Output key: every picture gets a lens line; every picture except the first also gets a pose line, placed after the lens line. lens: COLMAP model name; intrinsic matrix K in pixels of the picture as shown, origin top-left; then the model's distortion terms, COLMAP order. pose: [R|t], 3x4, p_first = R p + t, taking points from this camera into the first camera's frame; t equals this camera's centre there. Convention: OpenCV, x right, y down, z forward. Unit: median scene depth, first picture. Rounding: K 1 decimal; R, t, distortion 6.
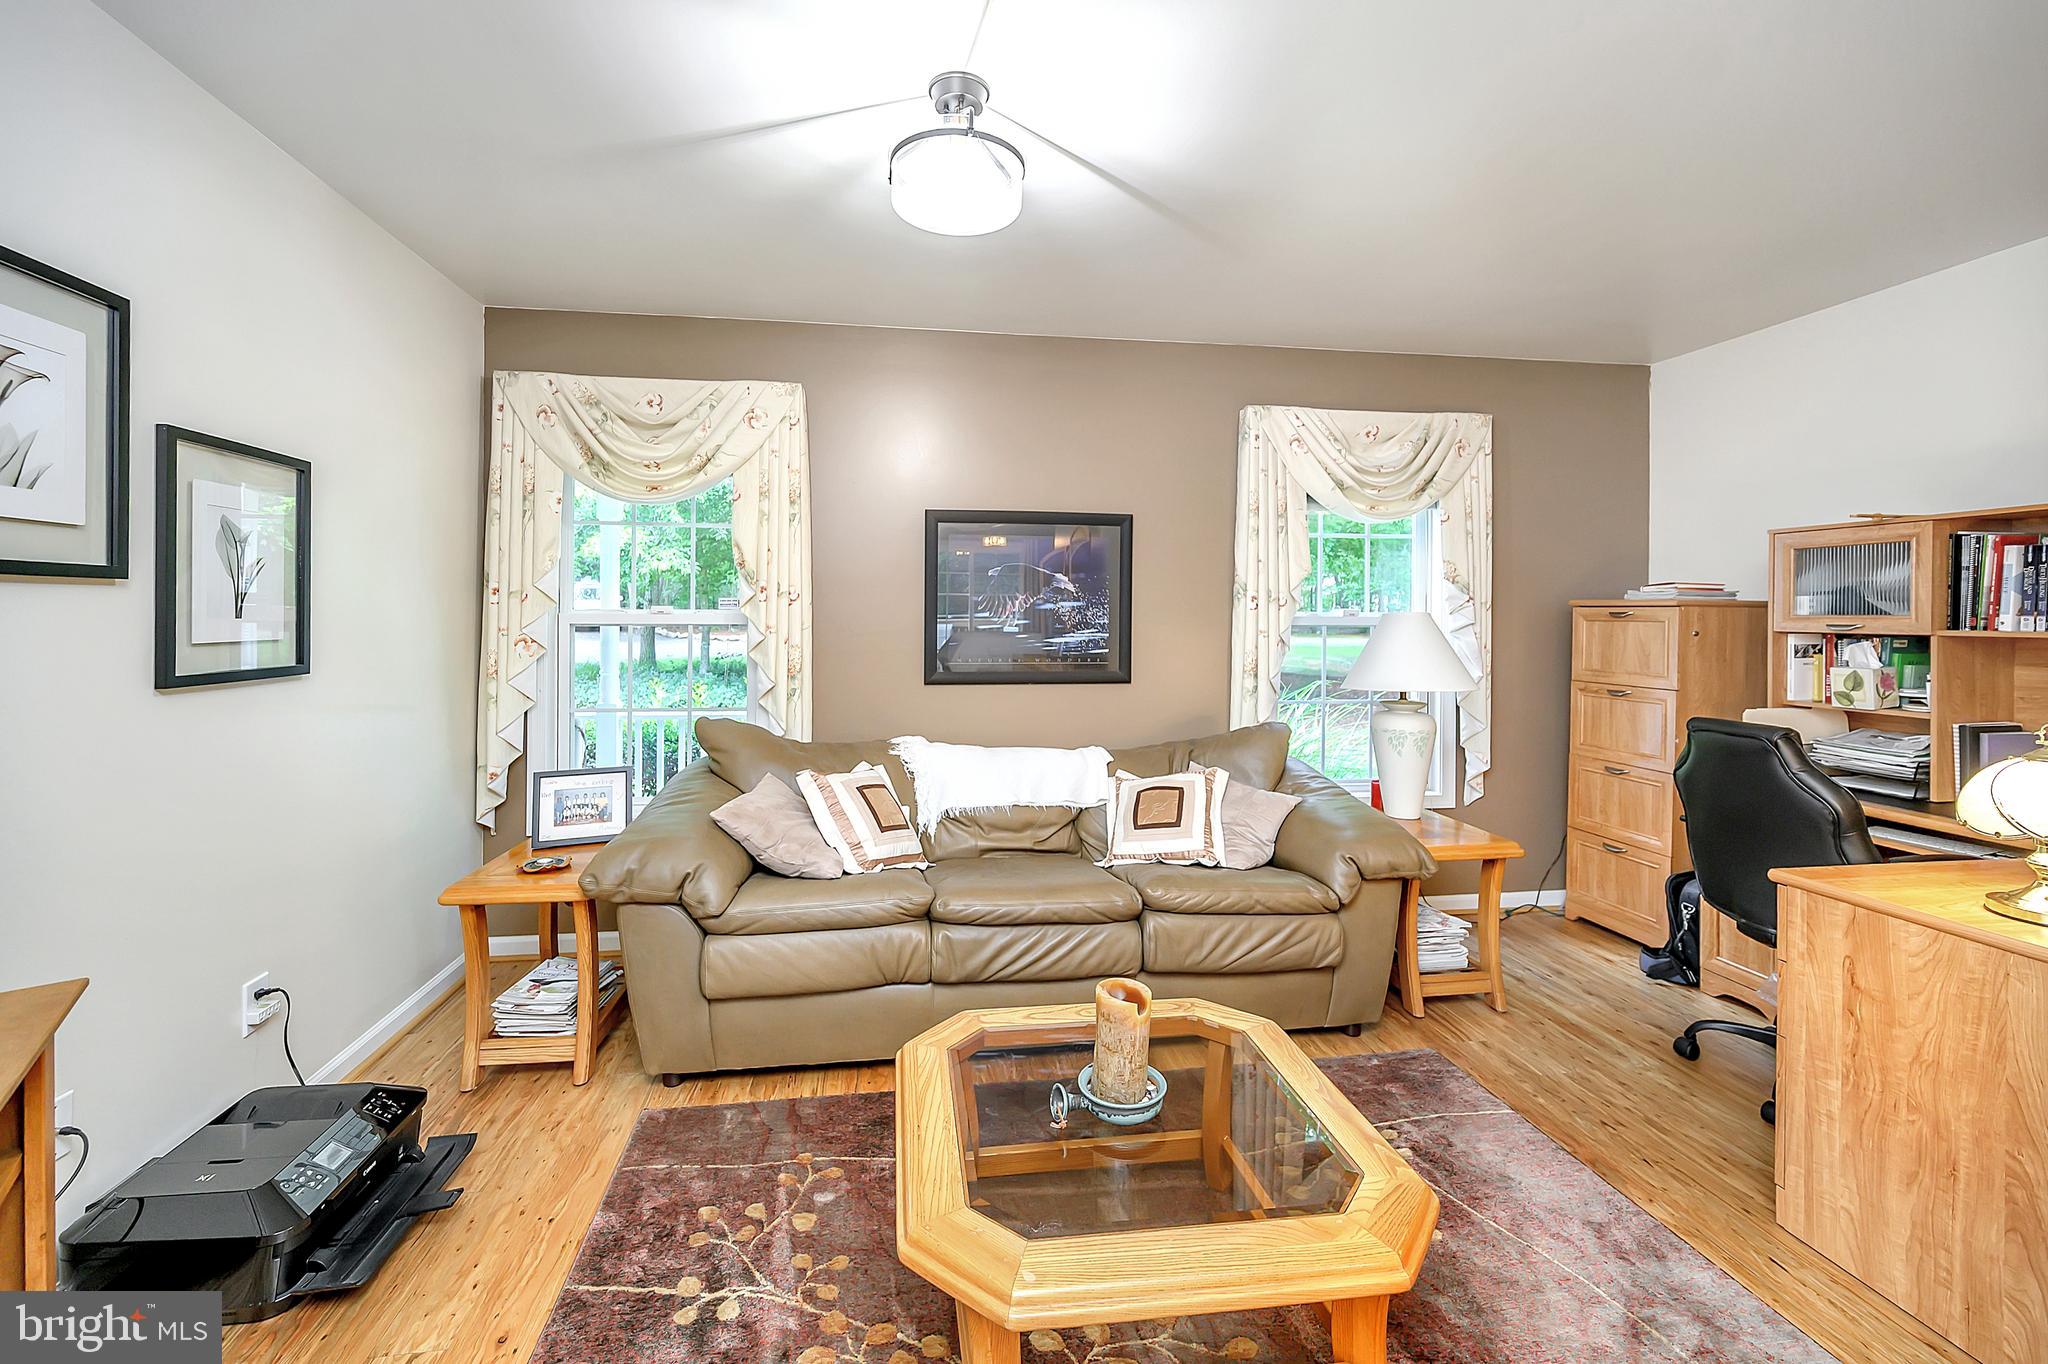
lens RADIAL K [[859.2, 0, 1014.1], [0, 859.2, 619.9], [0, 0, 1]] dist [-0.001229, -0.000068]
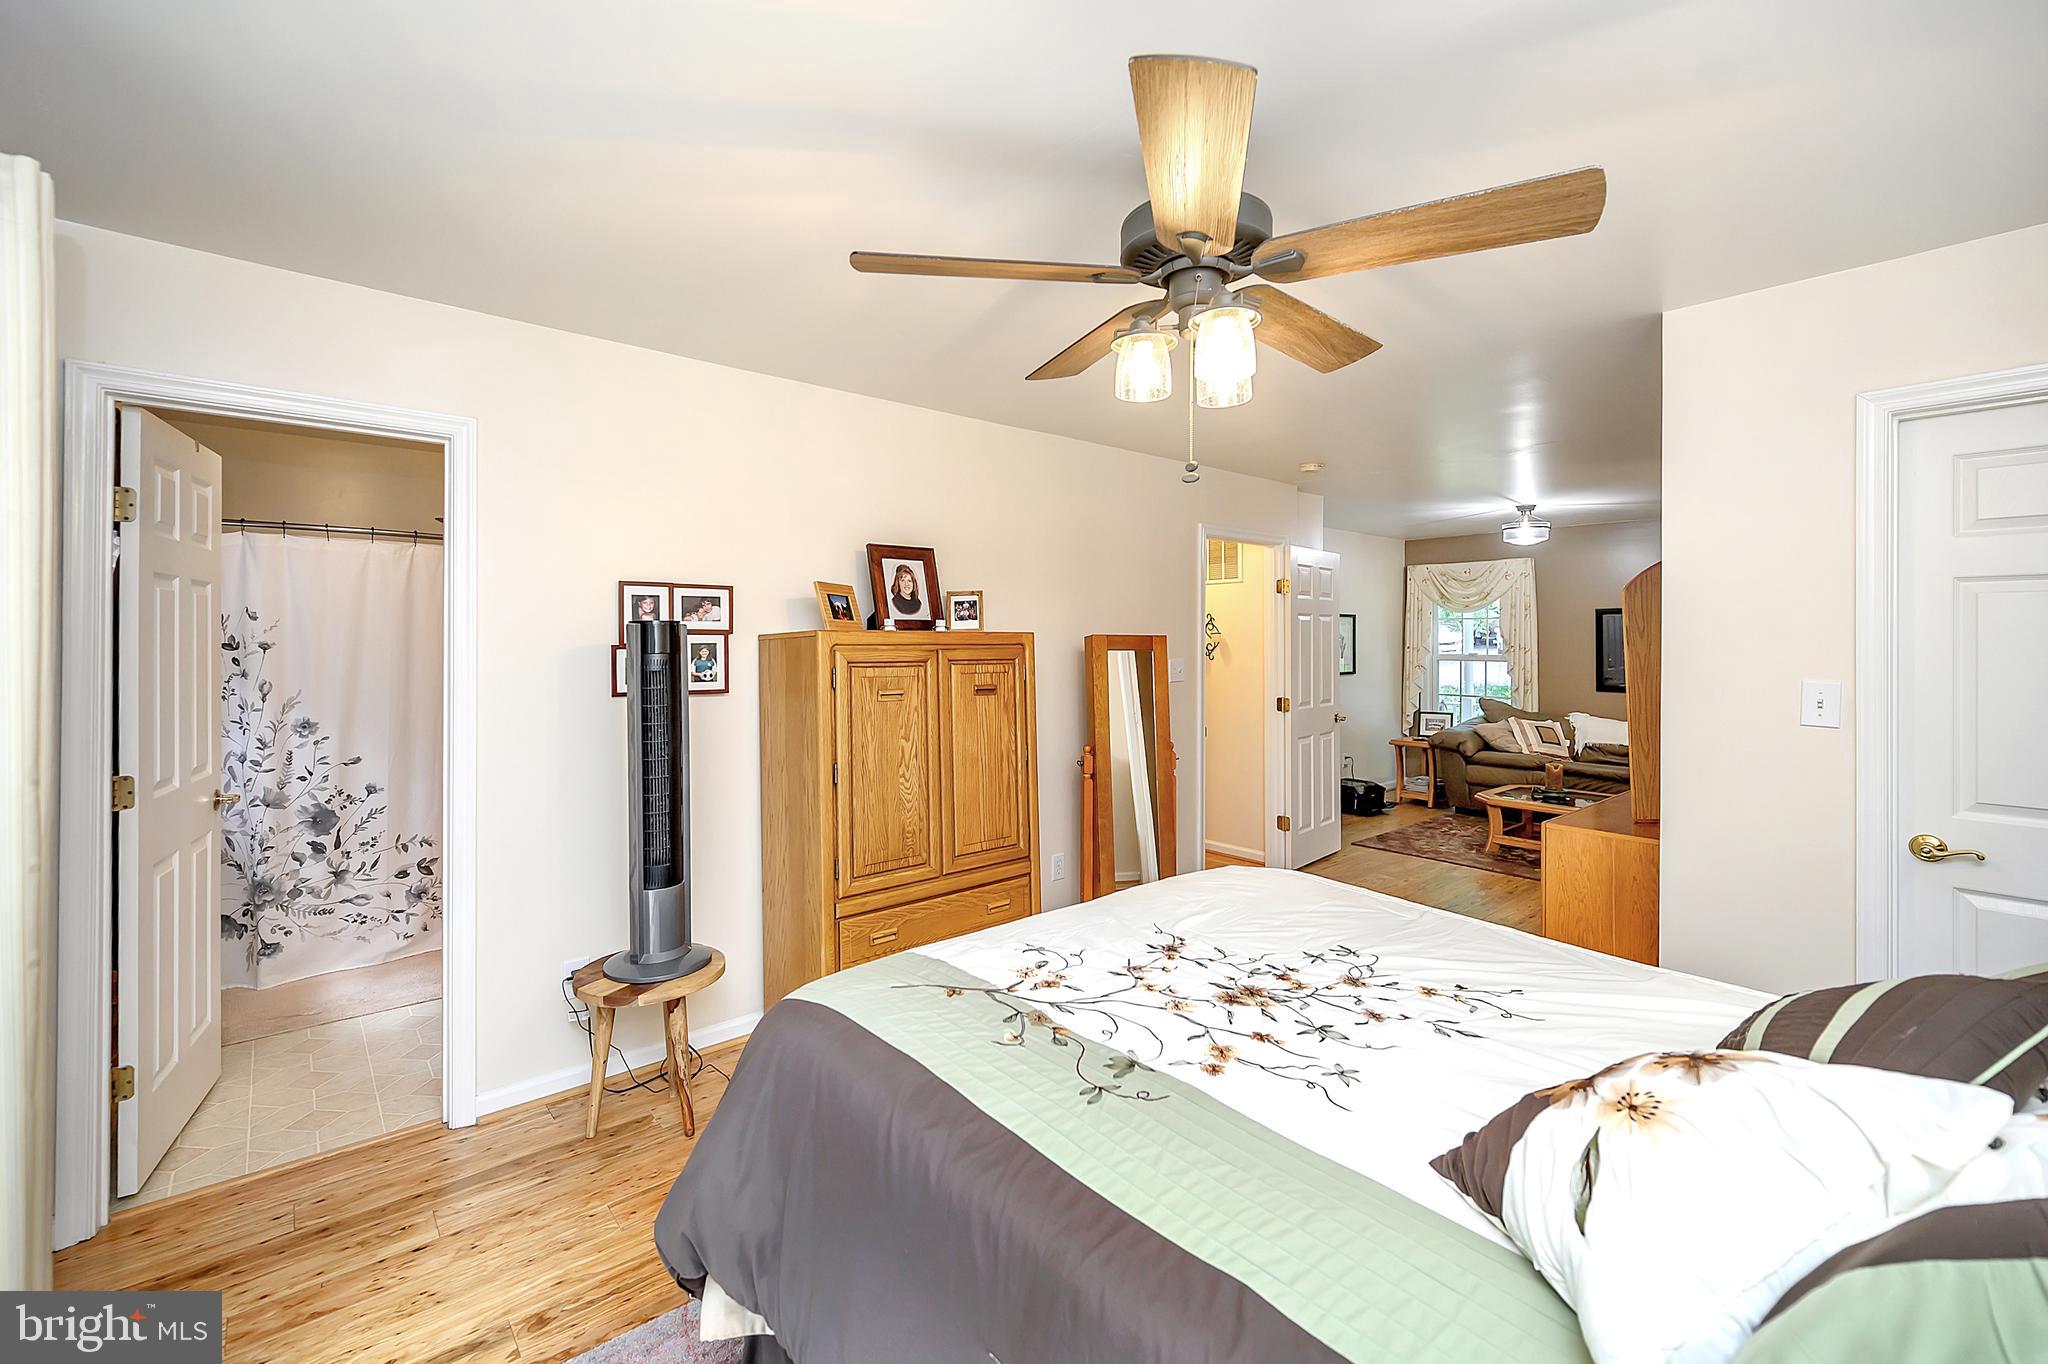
lens RADIAL K [[838.6, 0, 1022.1], [0, 838.6, 617.0], [0, 0, 1]] dist [-0.001401, -0.000217]
pose [[0.537265, -0.019306, -0.843193, 1.029425], [-0.002291, 0.999701, -0.024349, -0.064488], [0.843410, 0.015014, 0.537060, -1.533759]]
